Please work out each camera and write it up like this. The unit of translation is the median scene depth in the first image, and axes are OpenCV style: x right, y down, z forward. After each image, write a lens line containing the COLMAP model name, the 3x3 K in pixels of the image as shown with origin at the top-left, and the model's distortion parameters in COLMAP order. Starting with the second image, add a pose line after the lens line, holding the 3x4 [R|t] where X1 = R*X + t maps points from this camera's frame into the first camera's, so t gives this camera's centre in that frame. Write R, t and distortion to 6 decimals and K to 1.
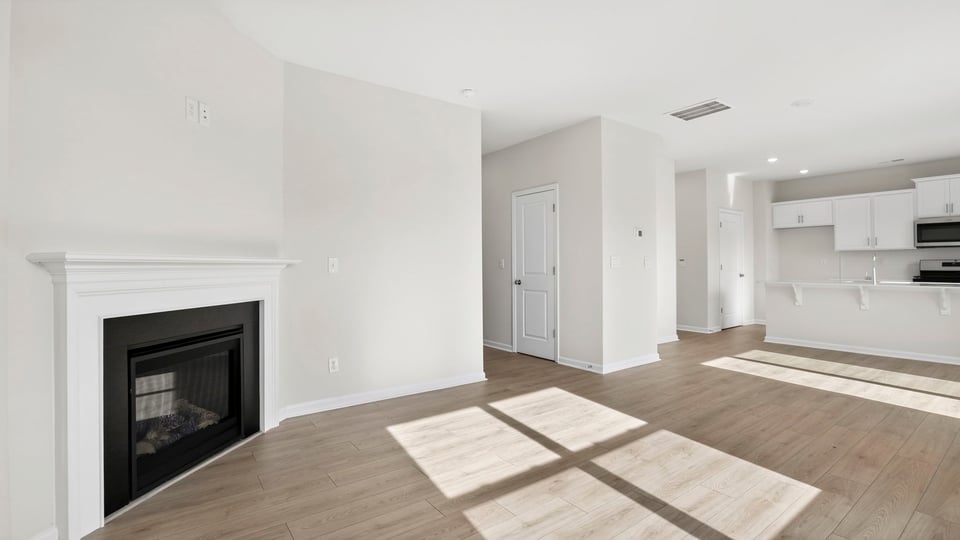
lens RADIAL K [[440.2, 0, 487.1], [0, 440.2, 266.8], [0, 0, 1]] dist [-0.029829, 0.005777]
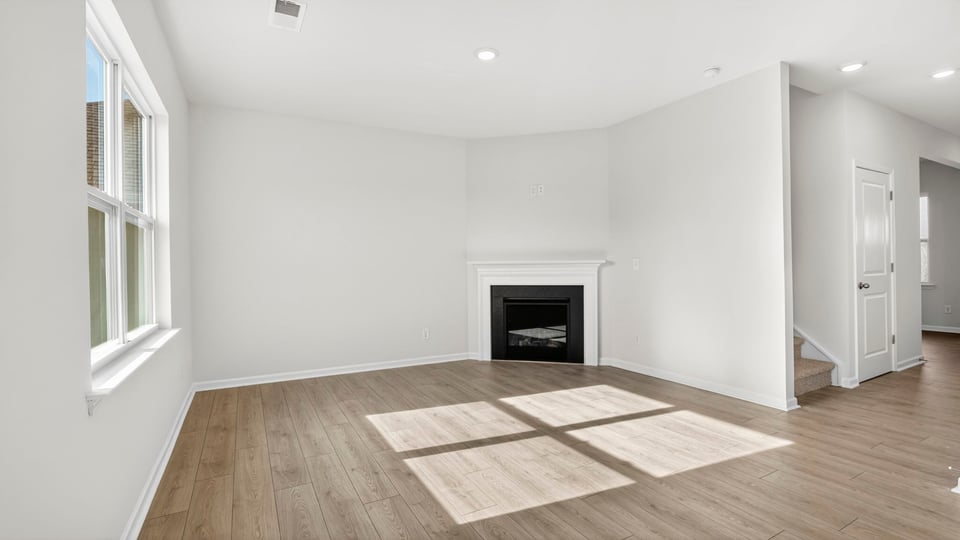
lens RADIAL K [[440.2, 0, 480.2], [0, 440.2, 270.8], [0, 0, 1]] dist [-0.029829, 0.005777]
pose [[-0.151944, 0.017282, -0.988238, 1.366304], [0.016507, 0.999752, 0.014945, -0.010587], [0.988251, -0.014042, -0.152192, 0.987552]]
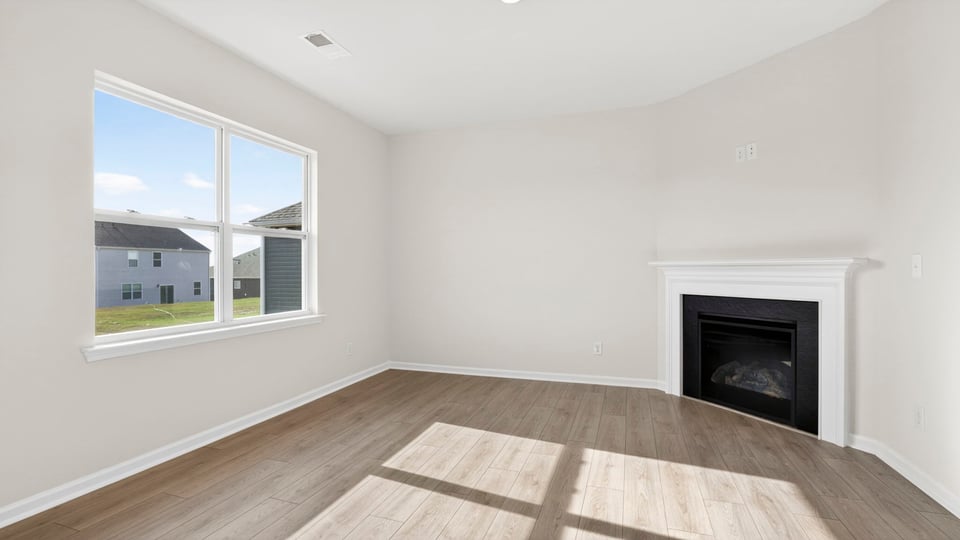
lens RADIAL K [[440.2, 0, 481.5], [0, 440.2, 259.9], [0, 0, 1]] dist [-0.029829, 0.005777]
pose [[-0.828007, -0.004098, -0.560703, 0.736044], [0.008996, 0.999747, -0.020592, -0.003224], [0.560646, -0.022094, -0.827761, 1.570668]]
